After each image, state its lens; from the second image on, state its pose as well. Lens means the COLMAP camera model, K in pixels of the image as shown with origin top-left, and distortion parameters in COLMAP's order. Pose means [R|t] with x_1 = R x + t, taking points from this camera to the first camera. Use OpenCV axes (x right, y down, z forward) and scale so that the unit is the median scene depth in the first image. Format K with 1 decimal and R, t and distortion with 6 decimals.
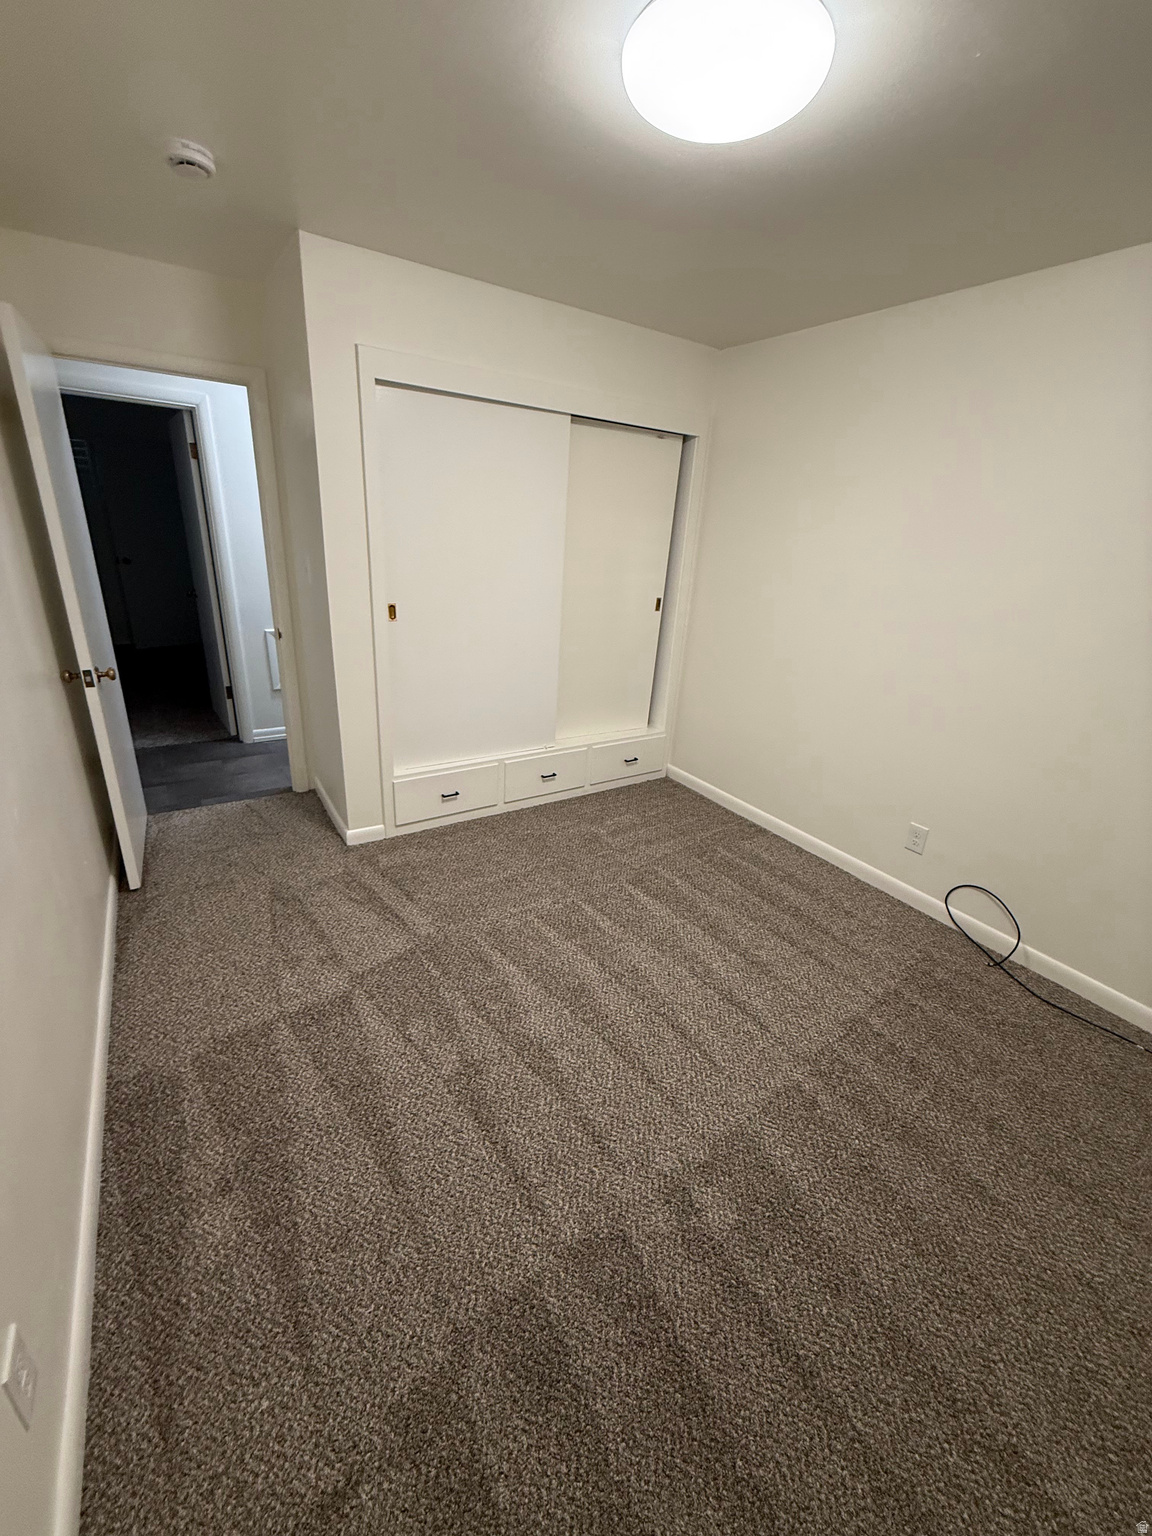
lens RADIAL K [[614.4, 0, 574.8], [0, 614.4, 764.2], [0, 0, 1]] dist [-0.000623, 0.000376]
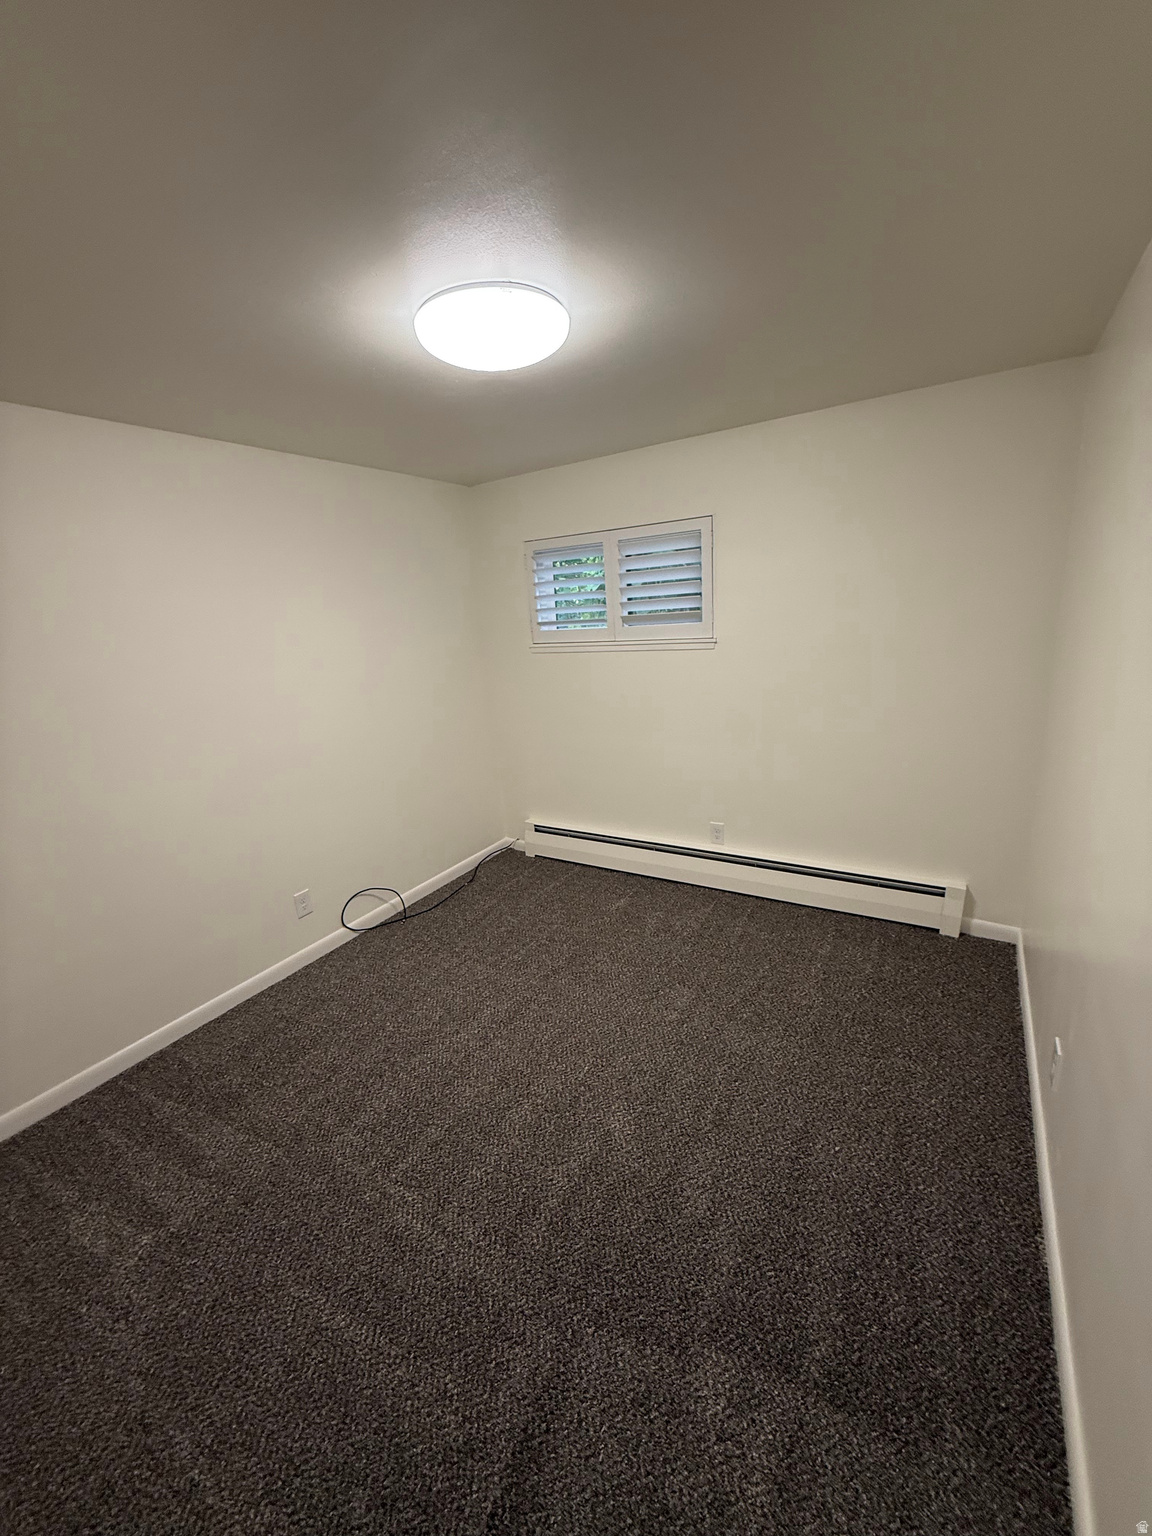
lens RADIAL K [[614.4, 0, 574.8], [0, 614.4, 764.2], [0, 0, 1]] dist [-0.000623, 0.000376]
pose [[-0.429593, -0.251473, 0.867301, -0.607673], [0.368018, 0.828309, 0.422455, -0.409848], [-0.824629, 0.500666, -0.263289, 0.817275]]
